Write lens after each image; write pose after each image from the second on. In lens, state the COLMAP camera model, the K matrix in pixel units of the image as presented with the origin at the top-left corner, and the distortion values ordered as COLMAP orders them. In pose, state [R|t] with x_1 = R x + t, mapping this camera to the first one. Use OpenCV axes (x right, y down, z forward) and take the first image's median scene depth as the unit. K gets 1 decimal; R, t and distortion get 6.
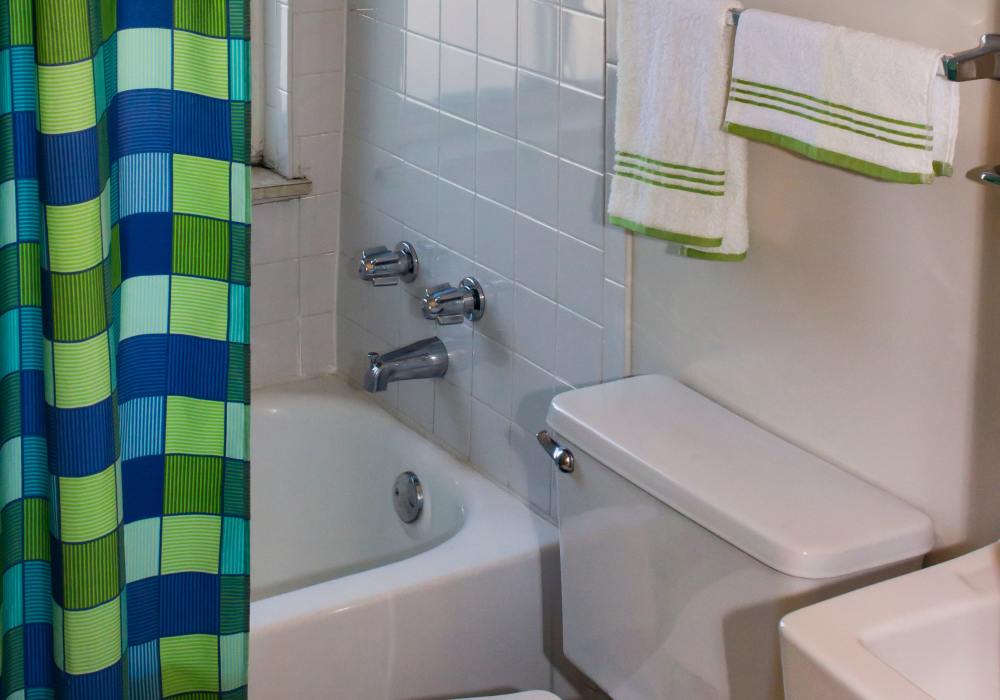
lens RADIAL K [[422.5, 0, 500.0], [0, 422.5, 350.0], [0, 0, 1]] dist [-0.000850, -0.000008]
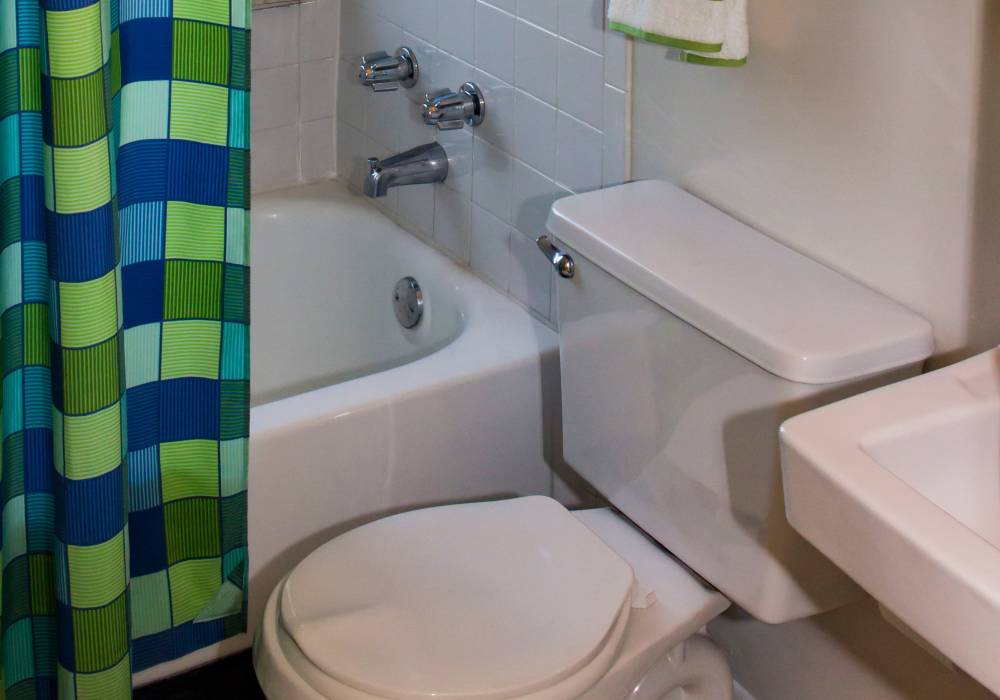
lens RADIAL K [[422.5, 0, 500.0], [0, 422.5, 350.0], [0, 0, 1]] dist [-0.000850, -0.000008]
pose [[1.000000, -0.000046, -0.000004, -0.000004], [0.000046, 1.000000, 0.000761, 0.460375], [0.000004, -0.000761, 1.000000, -0.000149]]
